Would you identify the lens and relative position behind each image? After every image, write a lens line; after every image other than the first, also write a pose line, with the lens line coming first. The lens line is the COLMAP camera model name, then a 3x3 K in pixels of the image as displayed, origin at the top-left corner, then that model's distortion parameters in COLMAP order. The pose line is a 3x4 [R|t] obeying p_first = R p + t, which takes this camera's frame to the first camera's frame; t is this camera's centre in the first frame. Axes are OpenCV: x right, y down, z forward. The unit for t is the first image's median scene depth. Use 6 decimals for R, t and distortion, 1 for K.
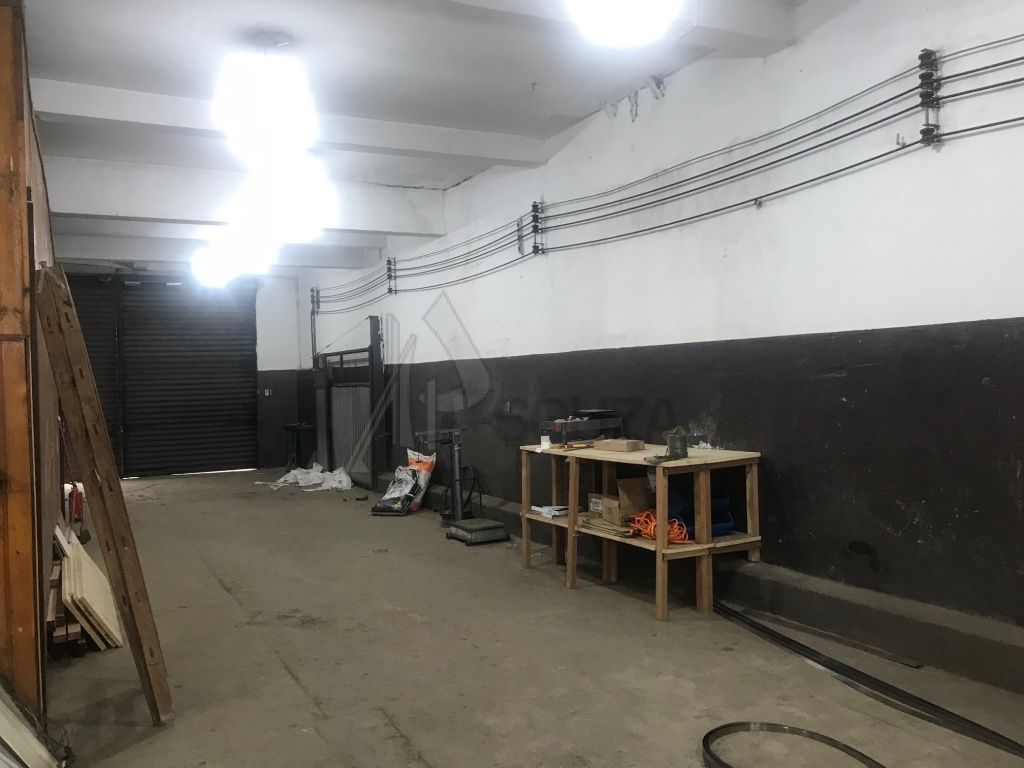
lens RADIAL K [[841.1, 0, 512.0], [0, 841.1, 384.0], [0, 0, 1]] dist [0.010565, 0.004805]
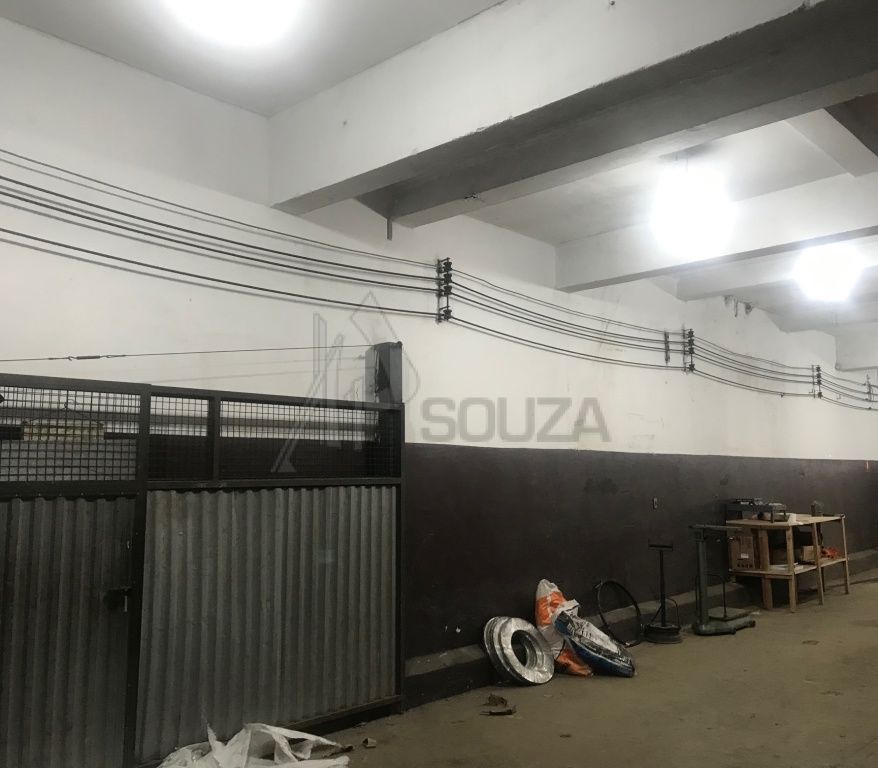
lens RADIAL K [[843.1, 0, 439.0], [0, 843.1, 384.0], [0, 0, 1]] dist [0.008158, 0.002481]
pose [[-0.338191, 0.130705, 0.931956, -0.633831], [0.021617, 0.991126, -0.131159, 0.008562], [-0.940829, -0.024210, -0.338016, 1.141048]]
